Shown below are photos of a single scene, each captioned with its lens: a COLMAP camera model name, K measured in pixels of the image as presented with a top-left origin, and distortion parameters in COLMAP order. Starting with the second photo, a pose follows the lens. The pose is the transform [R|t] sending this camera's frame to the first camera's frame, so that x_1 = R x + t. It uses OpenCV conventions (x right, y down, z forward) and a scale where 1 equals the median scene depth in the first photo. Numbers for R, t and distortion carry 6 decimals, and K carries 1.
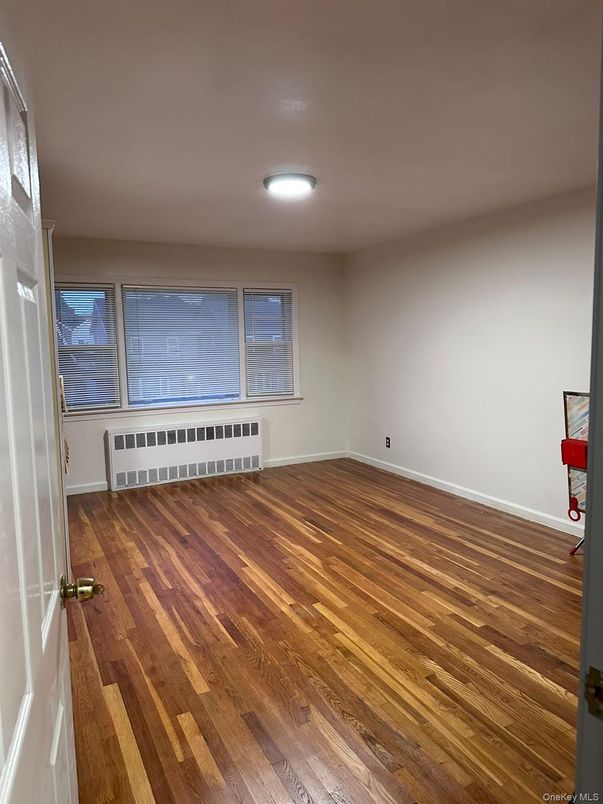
lens RADIAL K [[557.0, 0, 302.4], [0, 557.0, 400.5], [0, 0, 1]] dist [0.060953, -0.044379]
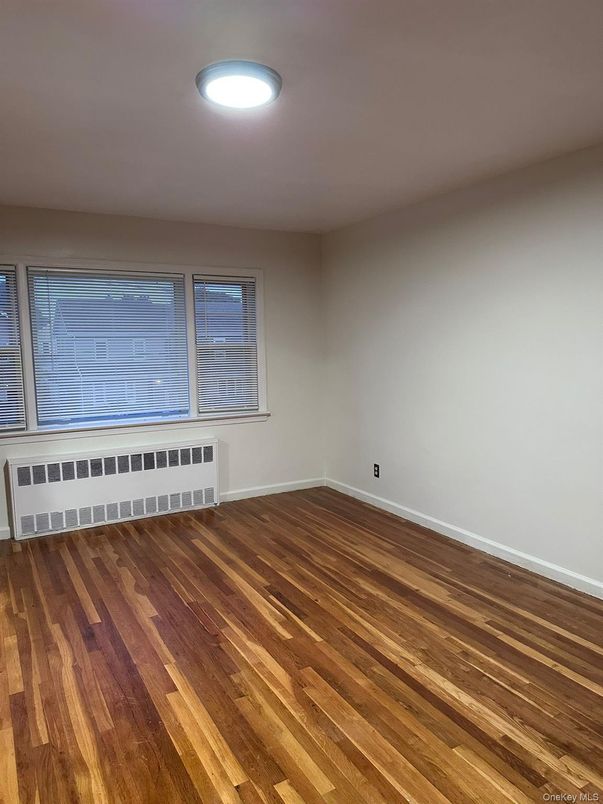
lens RADIAL K [[557.0, 0, 297.2], [0, 557.0, 403.3], [0, 0, 1]] dist [0.060953, -0.044379]
pose [[0.999256, 0.000345, 0.038570, 0.012089], [-0.000356, 1.000000, 0.000276, -0.026685], [-0.038570, -0.000289, 0.999256, 0.262715]]
